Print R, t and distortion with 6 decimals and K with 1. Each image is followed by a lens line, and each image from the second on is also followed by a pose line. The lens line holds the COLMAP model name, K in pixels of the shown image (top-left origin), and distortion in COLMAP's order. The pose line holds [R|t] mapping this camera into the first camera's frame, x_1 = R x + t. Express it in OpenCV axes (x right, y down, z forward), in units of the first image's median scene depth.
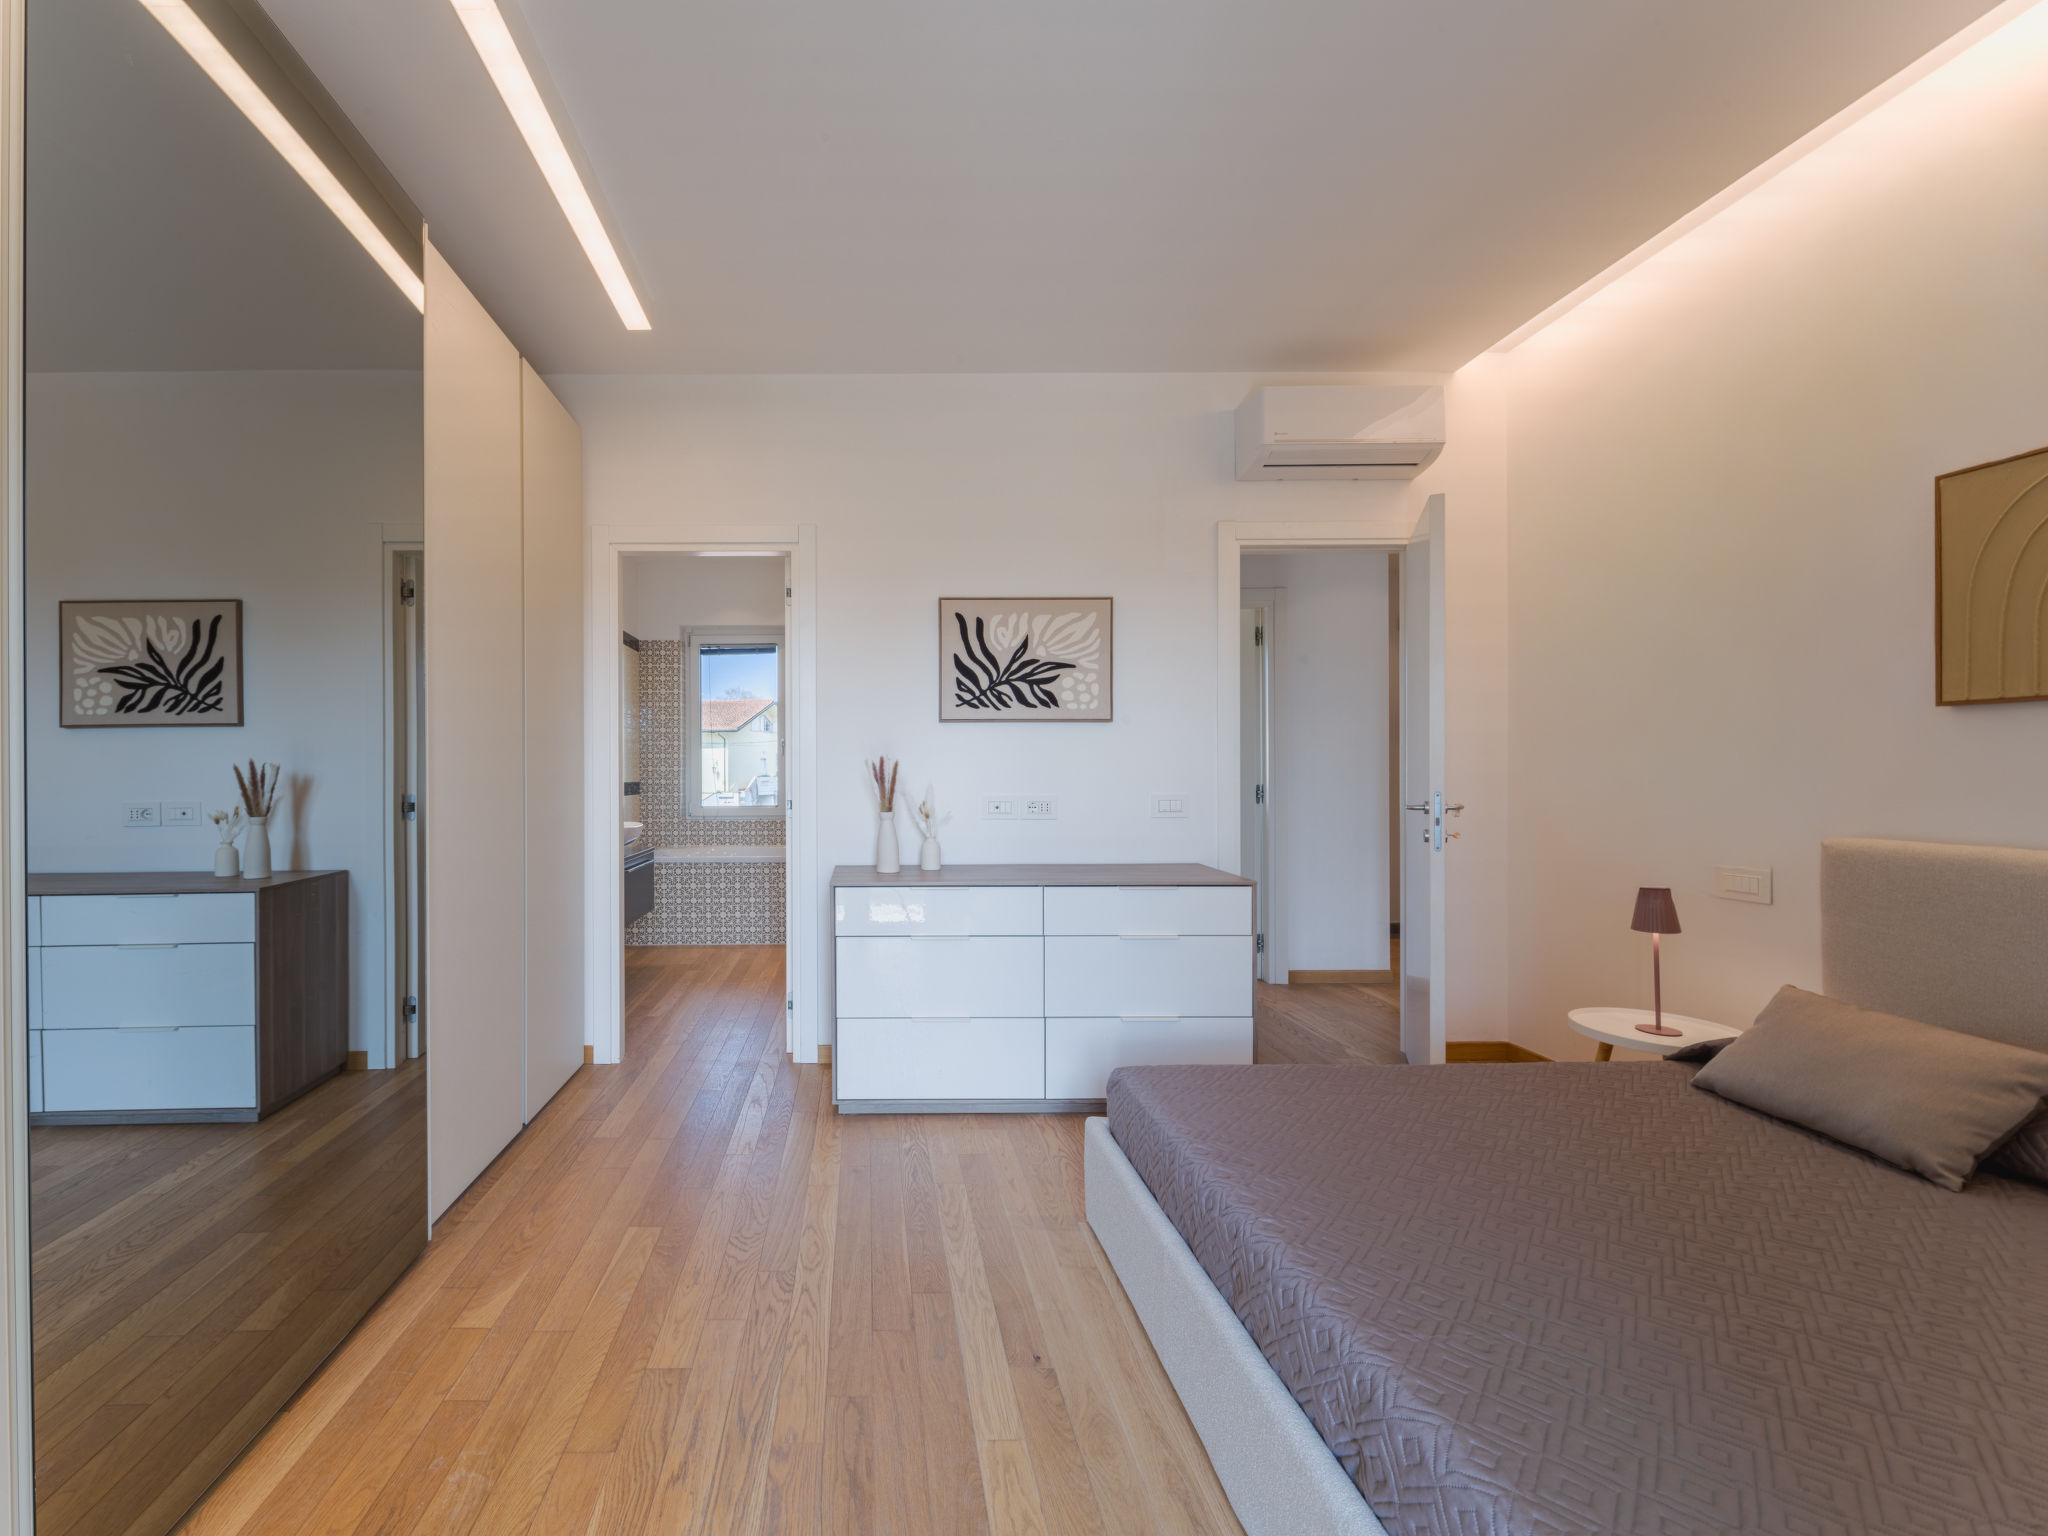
lens RADIAL K [[783.6, 0, 1067.4], [0, 783.6, 762.7], [0, 0, 1]] dist [-0.001695, -0.000188]
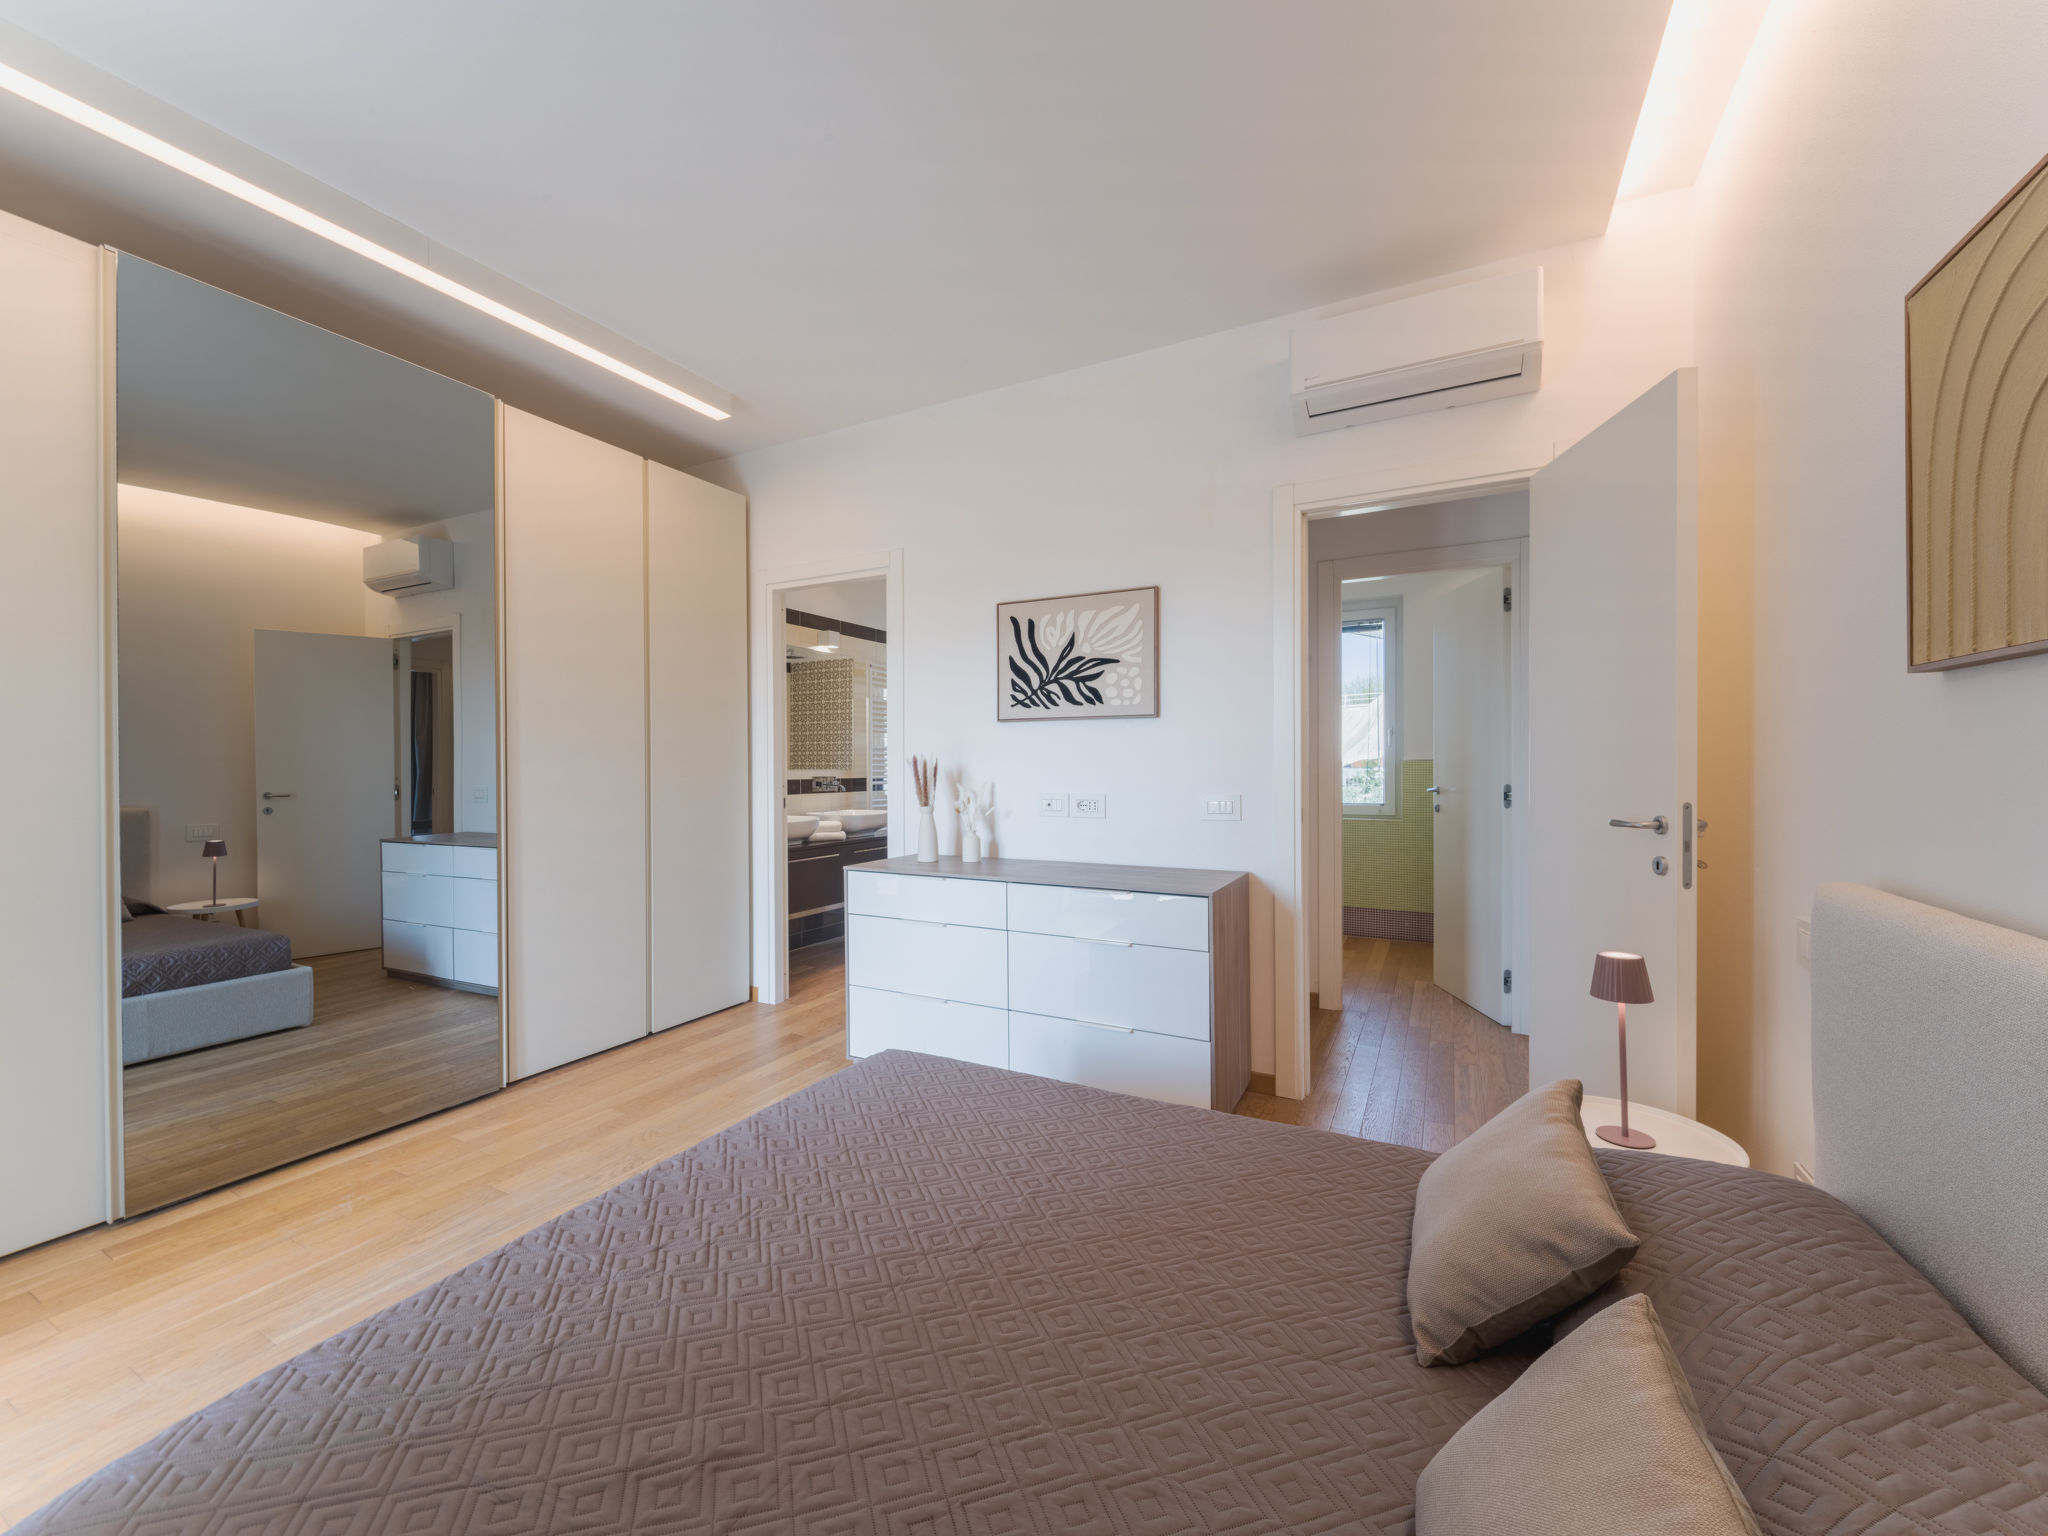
lens RADIAL K [[819.1, 0, 1028.3], [0, 819.1, 757.2], [0, 0, 1]] dist [-0.000041, -0.000431]
pose [[0.879743, -0.003715, -0.475436, 0.393614], [0.004435, 0.999990, 0.000392, -0.004884], [0.475429, -0.002454, 0.879750, 0.054505]]
